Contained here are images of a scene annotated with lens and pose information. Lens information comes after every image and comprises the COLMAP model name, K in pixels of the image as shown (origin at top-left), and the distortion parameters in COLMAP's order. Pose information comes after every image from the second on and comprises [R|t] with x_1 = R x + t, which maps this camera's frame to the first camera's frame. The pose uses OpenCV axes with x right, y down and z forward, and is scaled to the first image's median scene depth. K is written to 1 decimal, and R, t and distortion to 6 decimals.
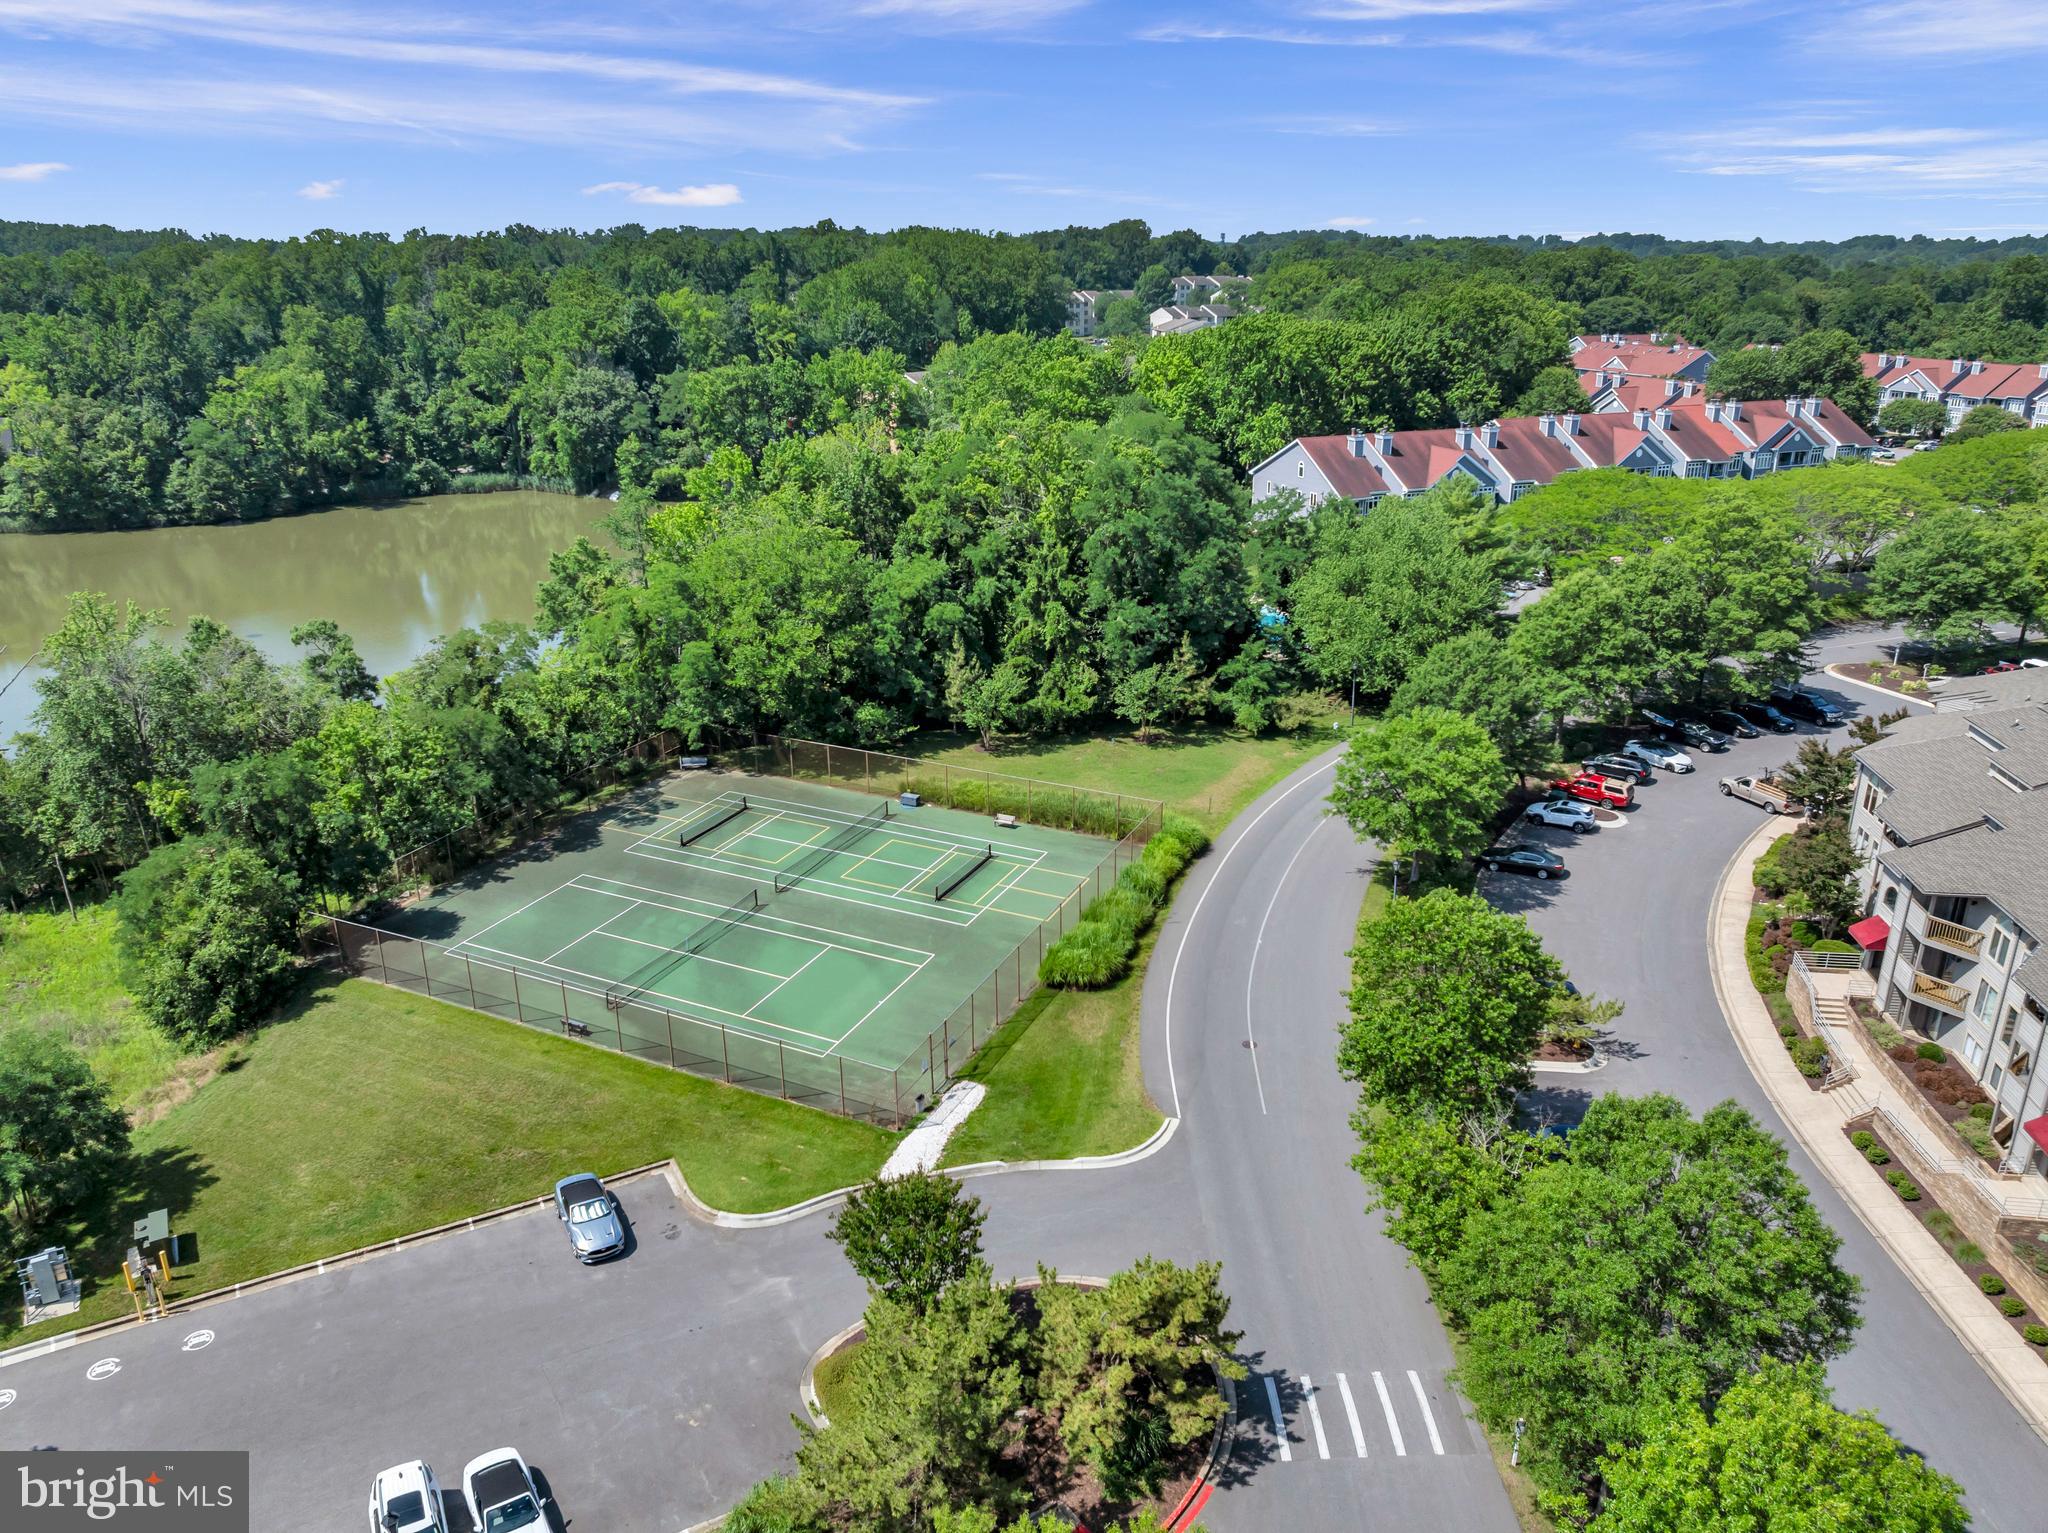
lens RADIAL K [[1425.0, 0, 1024.0], [0, 1425.0, 766.5], [0, 0, 1]] dist [-0.039097, 0.009940]
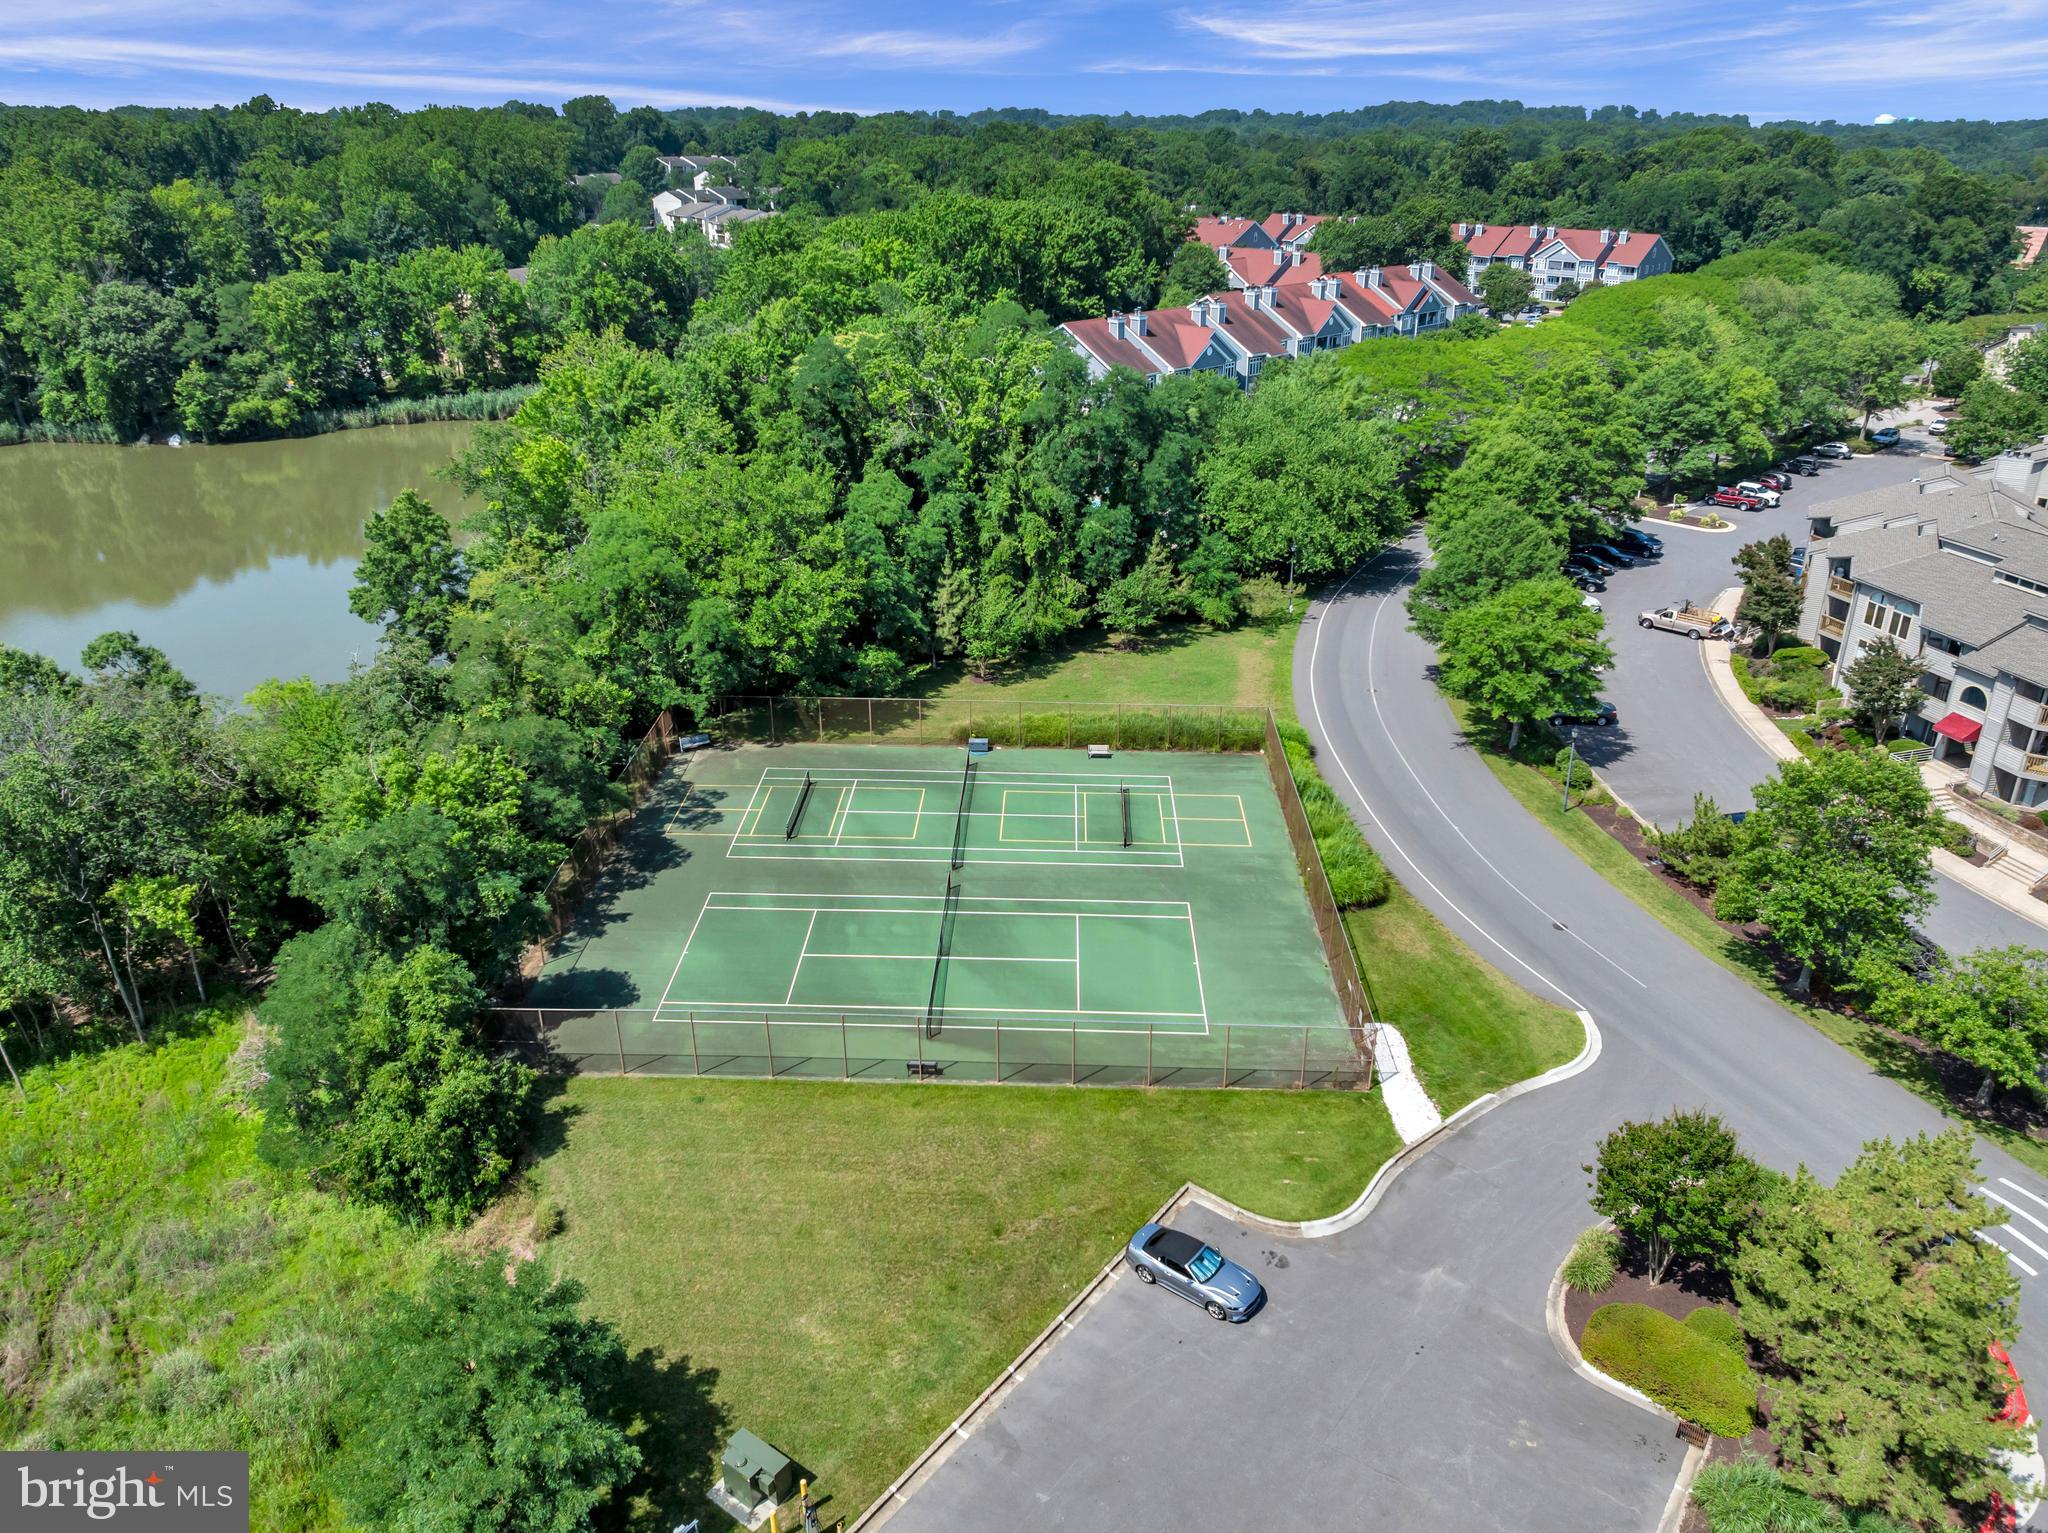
lens RADIAL K [[1425.0, 0, 1024.0], [0, 1425.0, 766.5], [0, 0, 1]] dist [-0.039097, 0.009940]
pose [[0.919548, -0.160465, 0.358725, -0.340070], [0.133119, 0.986058, 0.099848, -0.044687], [-0.369745, -0.044062, 0.928088, 0.125078]]
